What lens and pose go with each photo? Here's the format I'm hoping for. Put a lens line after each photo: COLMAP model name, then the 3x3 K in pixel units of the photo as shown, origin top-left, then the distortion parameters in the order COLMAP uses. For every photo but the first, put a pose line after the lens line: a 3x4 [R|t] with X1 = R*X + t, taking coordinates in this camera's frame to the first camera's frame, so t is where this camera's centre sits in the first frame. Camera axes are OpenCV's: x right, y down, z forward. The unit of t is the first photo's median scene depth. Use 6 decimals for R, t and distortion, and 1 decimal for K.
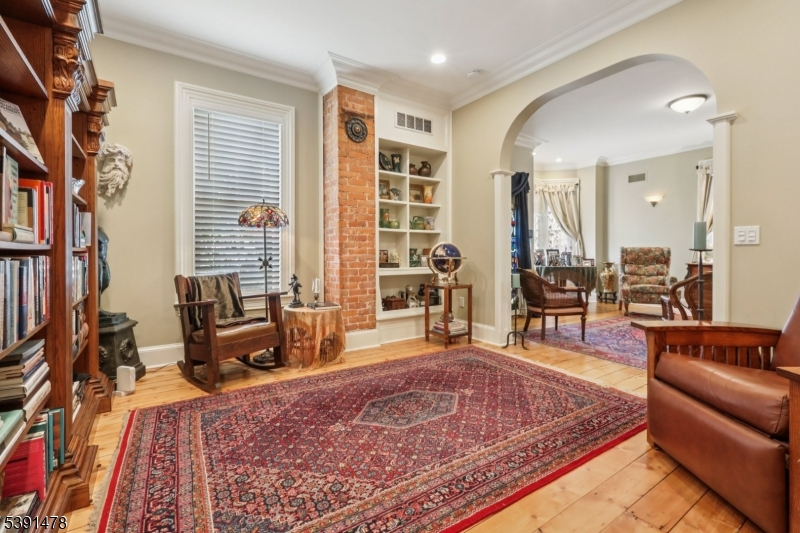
lens RADIAL K [[363.7, 0, 408.7], [0, 363.7, 248.2], [0, 0, 1]] dist [0.009217, 0.000392]
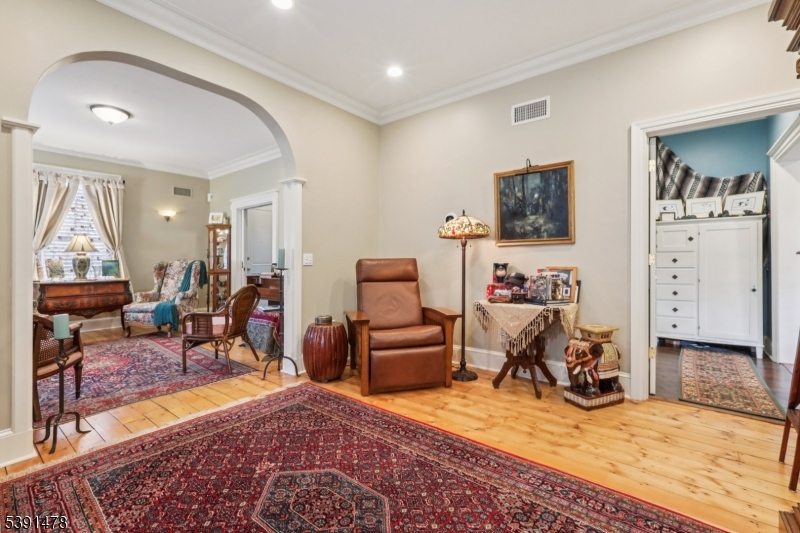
lens RADIAL K [[363.7, 0, 395.5], [0, 363.7, 267.9], [0, 0, 1]] dist [0.009217, 0.000392]
pose [[-0.284779, -0.017655, 0.958431, -0.727147], [-0.000799, 0.999834, 0.018180, -0.028369], [-0.958593, 0.004412, -0.284746, 1.122959]]
